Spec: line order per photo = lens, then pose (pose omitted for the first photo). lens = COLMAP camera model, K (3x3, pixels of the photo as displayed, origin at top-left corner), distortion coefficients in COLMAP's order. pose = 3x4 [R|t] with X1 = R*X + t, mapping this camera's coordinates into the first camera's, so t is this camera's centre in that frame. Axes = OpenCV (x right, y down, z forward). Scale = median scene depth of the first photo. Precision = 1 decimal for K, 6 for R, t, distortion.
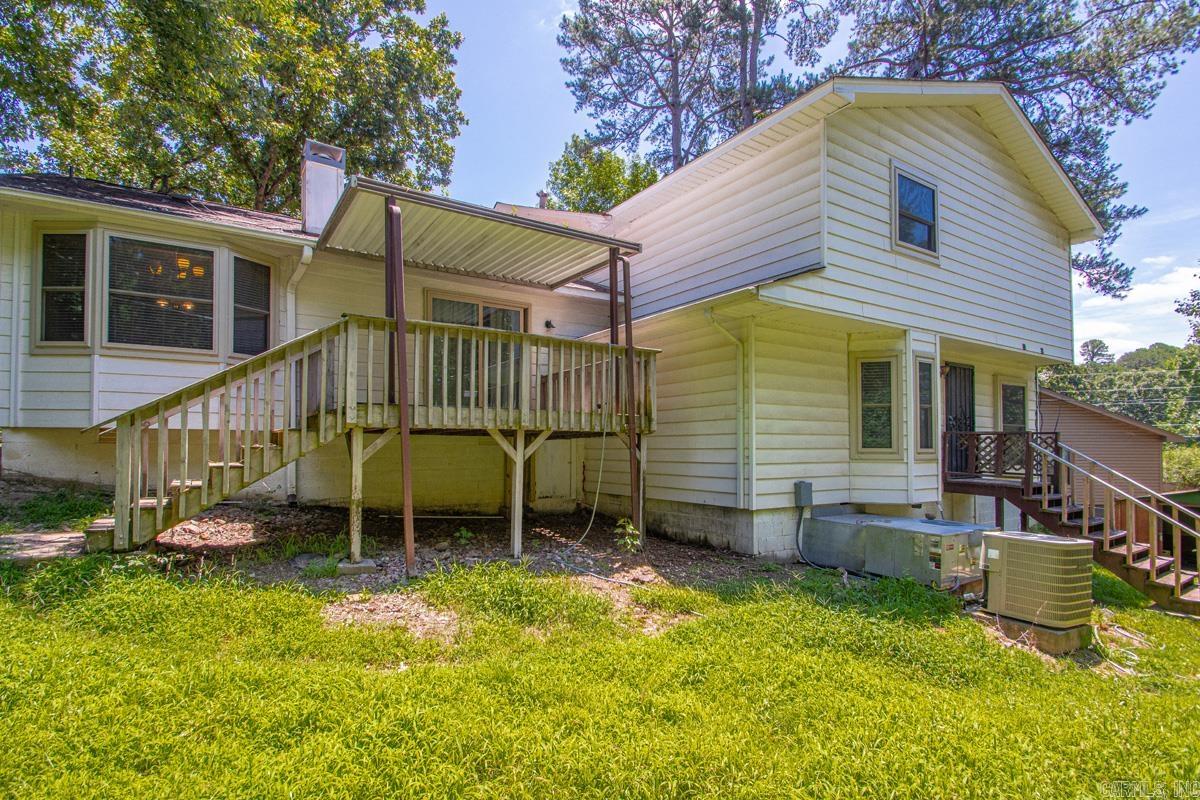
lens RADIAL K [[565.1, 0, 553.8], [0, 565.1, 433.7], [0, 0, 1]] dist [0.003037, -0.007473]
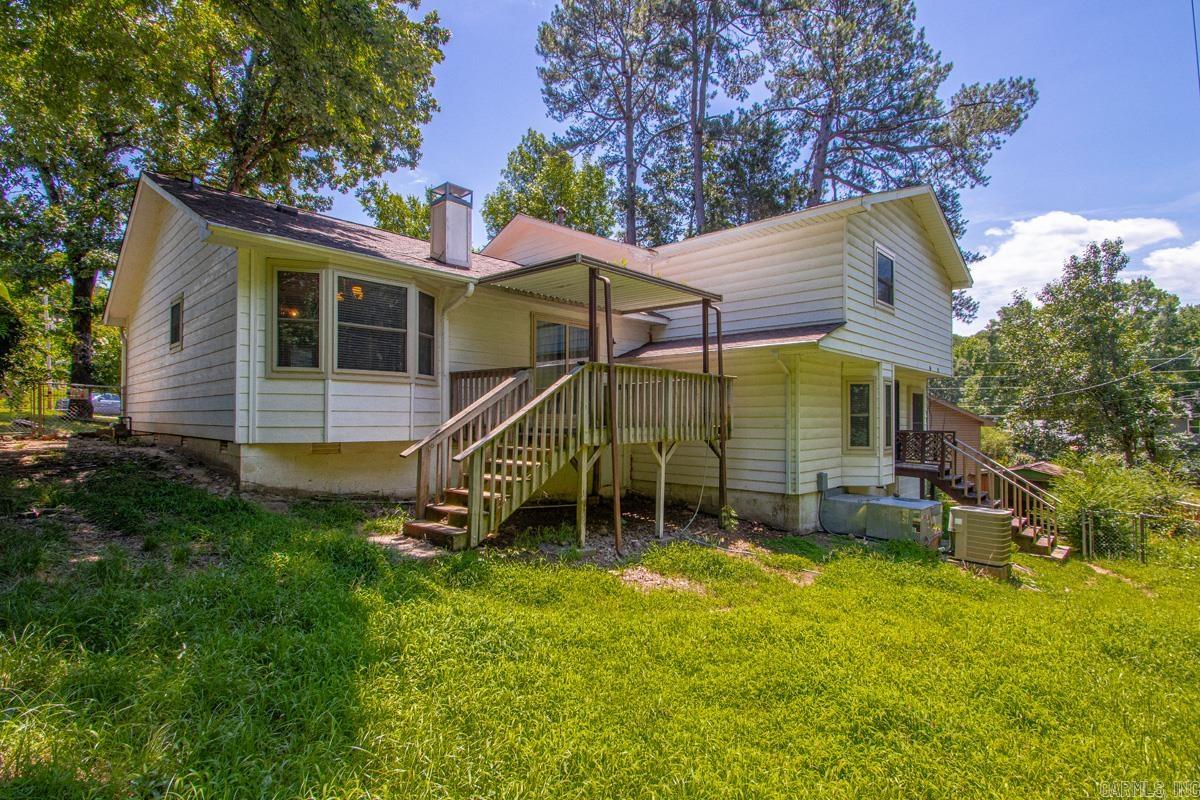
lens RADIAL K [[565.1, 0, 601.2], [0, 565.1, 405.3], [0, 0, 1]] dist [0.003037, -0.007473]
pose [[0.966858, 0.011965, 0.255034, -0.405685], [-0.011291, 0.999928, -0.004108, -0.063519], [-0.255065, 0.001092, 0.966923, -0.182812]]
